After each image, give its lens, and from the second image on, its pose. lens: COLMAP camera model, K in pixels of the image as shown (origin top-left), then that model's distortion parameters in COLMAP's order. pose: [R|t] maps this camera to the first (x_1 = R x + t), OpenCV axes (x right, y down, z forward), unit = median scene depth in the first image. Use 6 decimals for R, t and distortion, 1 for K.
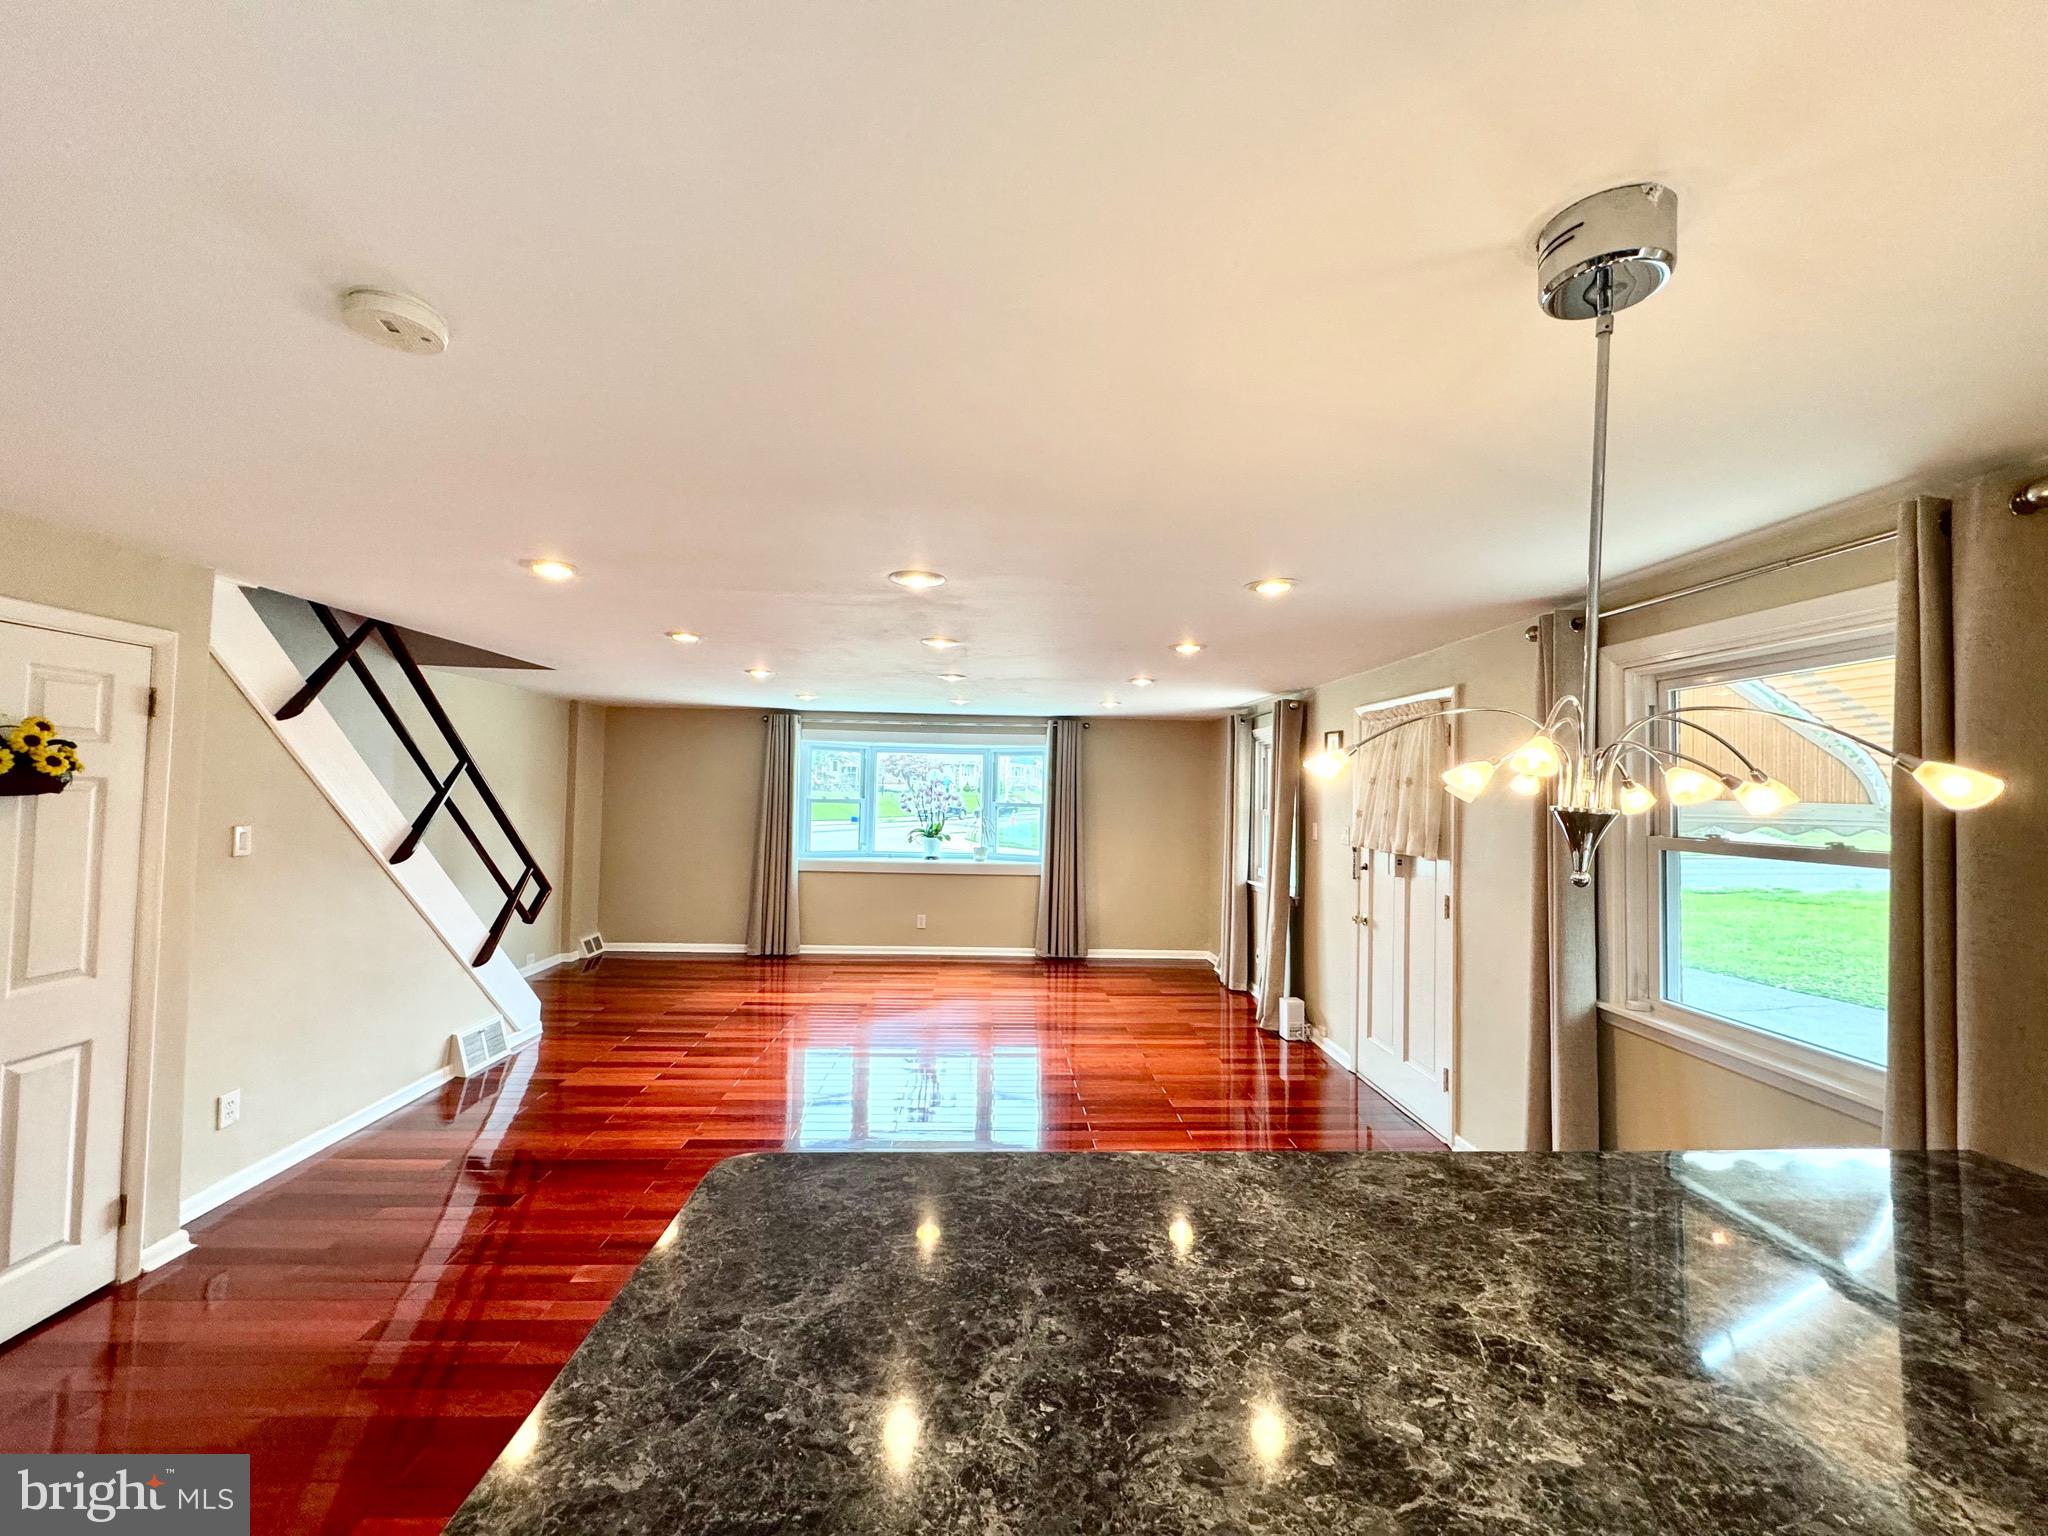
lens RADIAL K [[812.5, 0, 1024.8], [0, 812.5, 762.3], [0, 0, 1]] dist [-0.001796, 0.000303]
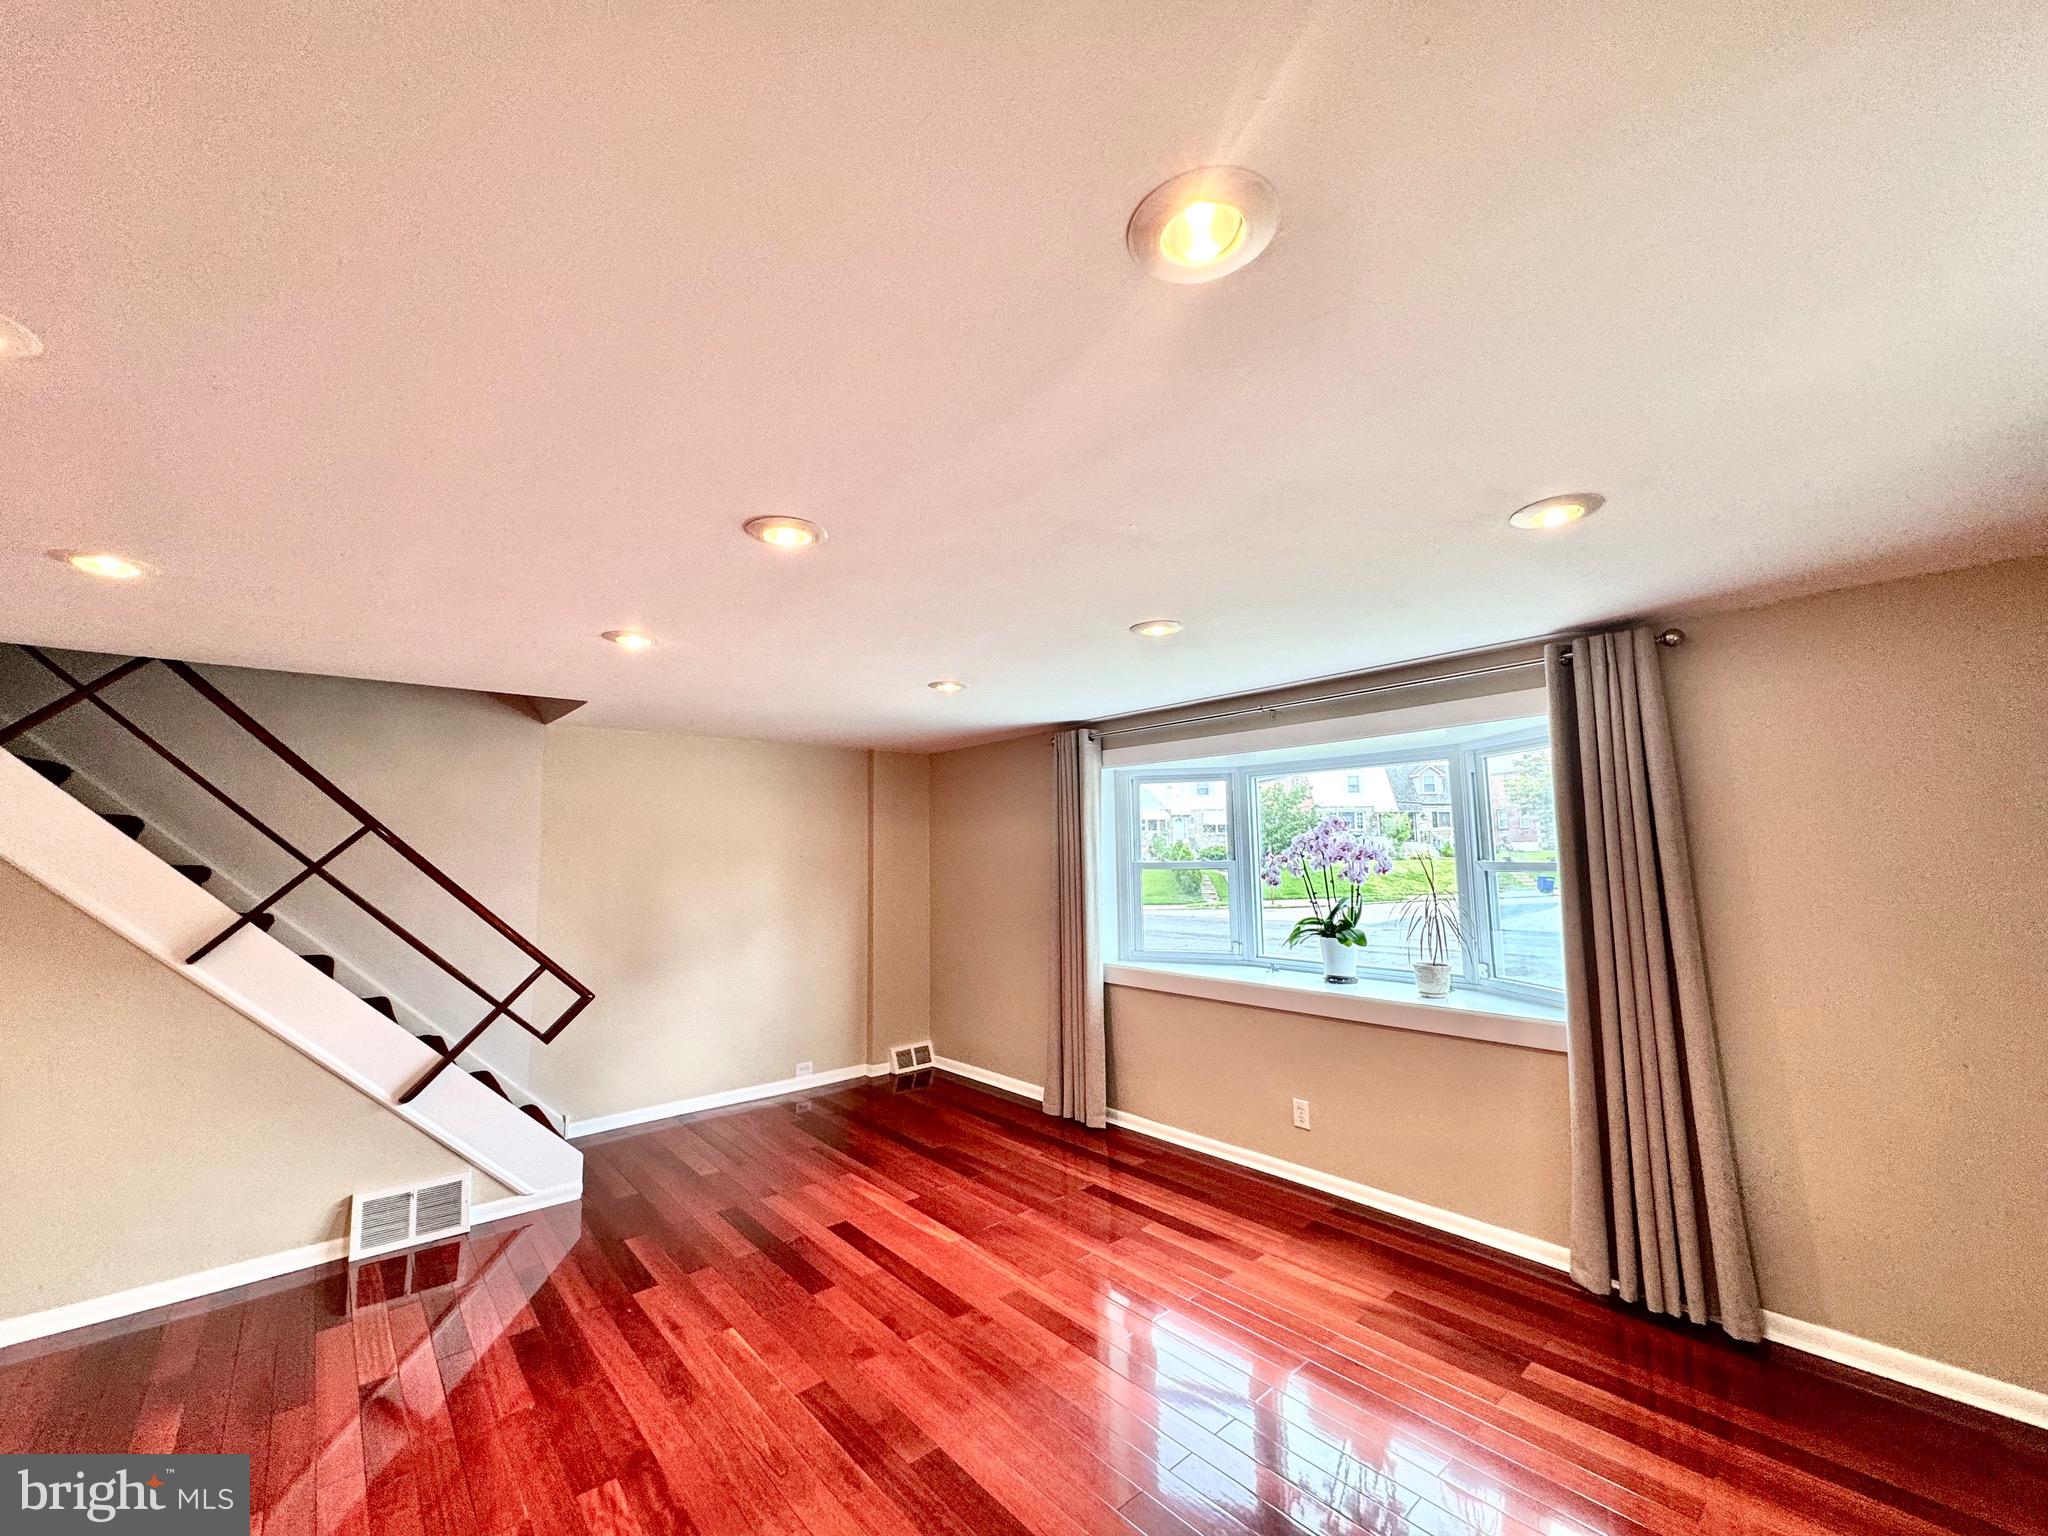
lens RADIAL K [[812.5, 0, 1038.6], [0, 812.5, 764.5], [0, 0, 1]] dist [-0.001796, 0.000303]
pose [[0.628598, -0.112322, -0.769577, 0.260027], [0.051027, 0.993340, -0.103302, 0.047017], [0.776055, 0.025666, 0.630143, 0.867471]]
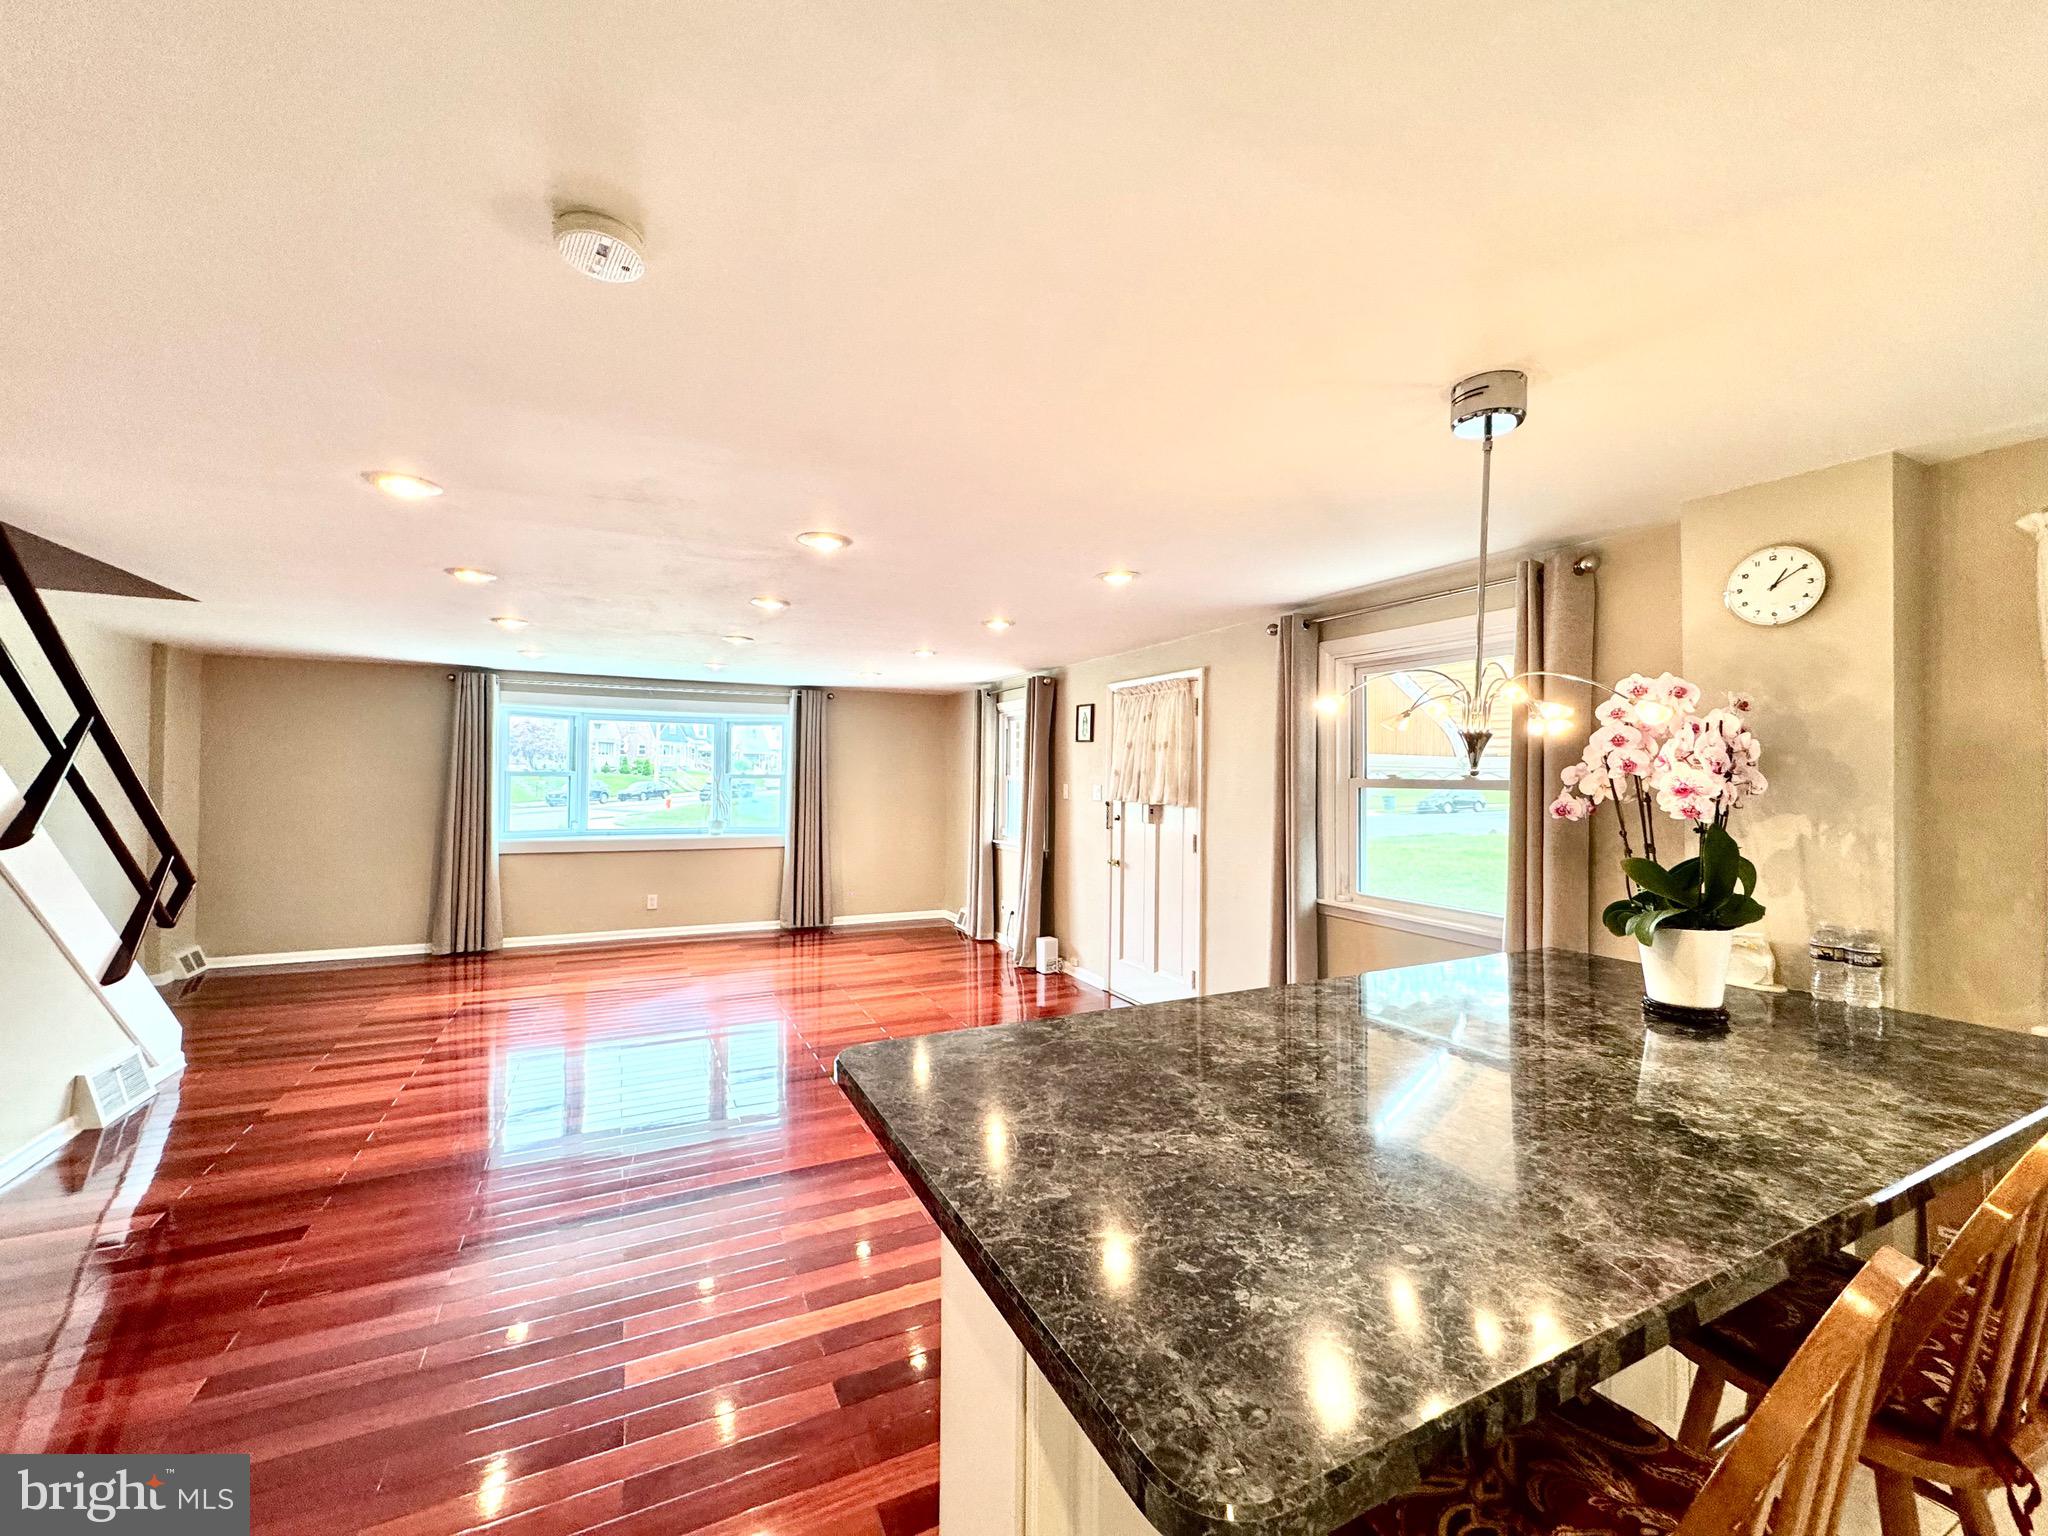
lens RADIAL K [[812.5, 0, 1028.1], [0, 812.5, 765.6], [0, 0, 1]] dist [-0.001796, 0.000303]
pose [[0.916223, -0.006468, 0.400617, -0.154450], [-0.005721, 0.999557, 0.029222, 0.015084], [-0.400629, -0.029066, 0.915779, -0.033815]]
